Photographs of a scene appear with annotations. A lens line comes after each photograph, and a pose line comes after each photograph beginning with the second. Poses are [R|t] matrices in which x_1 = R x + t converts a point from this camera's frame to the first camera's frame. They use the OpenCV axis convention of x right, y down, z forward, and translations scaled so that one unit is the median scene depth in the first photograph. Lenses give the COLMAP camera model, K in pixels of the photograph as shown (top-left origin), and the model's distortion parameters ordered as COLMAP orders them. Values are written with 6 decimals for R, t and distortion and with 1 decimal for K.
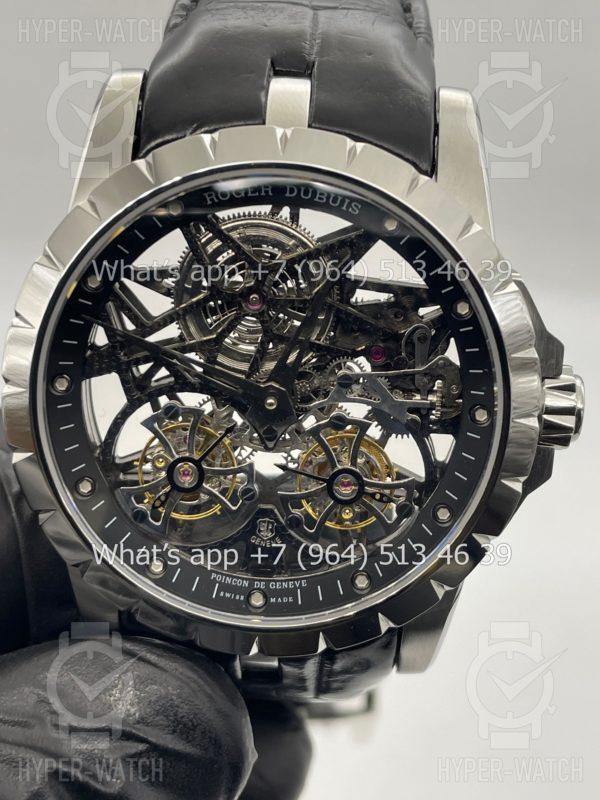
lens RADIAL K [[1205.1, 0, 300.0], [0, 1205.1, 400.0], [0, 0, 1]] dist [0.141467, -0.035995]
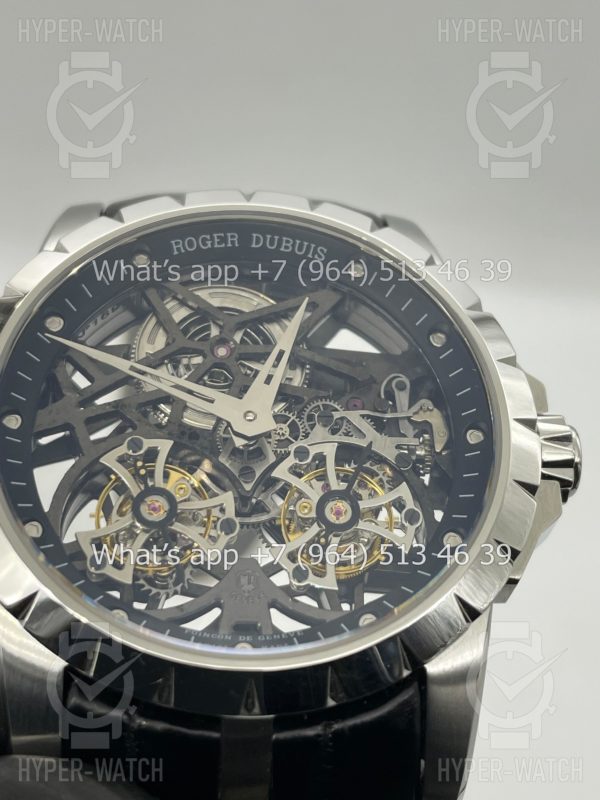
lens RADIAL K [[1246.0, 0, 300.0], [0, 1246.0, 400.0], [0, 0, 1]] dist [0.139393, -0.096390]
pose [[0.992164, -0.017962, 0.123643, -0.098438], [0.091998, 0.774623, -0.625696, 0.561352], [-0.084538, 0.632168, 0.770206, 0.259152]]
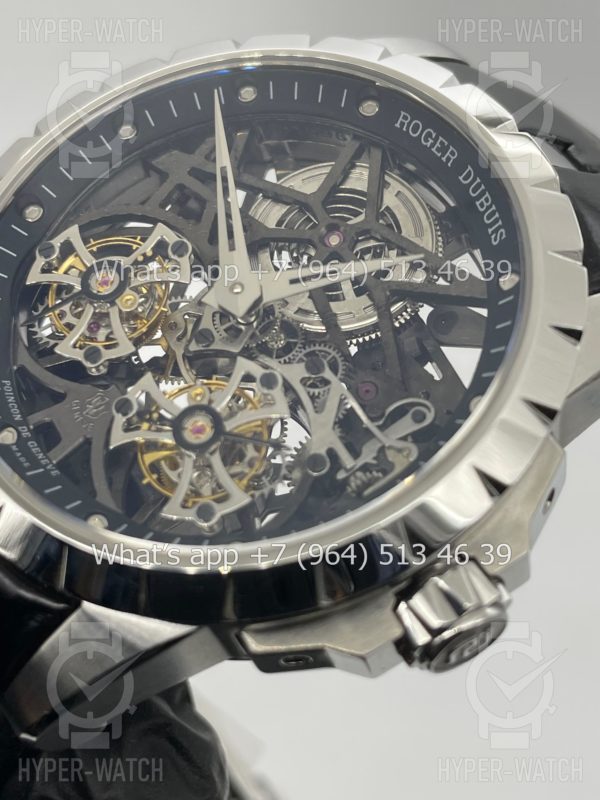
lens RADIAL K [[1205.1, 0, 300.0], [0, 1205.1, 400.0], [0, 0, 1]] dist [0.141467, -0.035995]
pose [[0.548514, 0.709811, -0.441929, 0.384236], [-0.836048, 0.473488, -0.277188, 0.213044], [0.012497, 0.521515, 0.853150, 0.353164]]
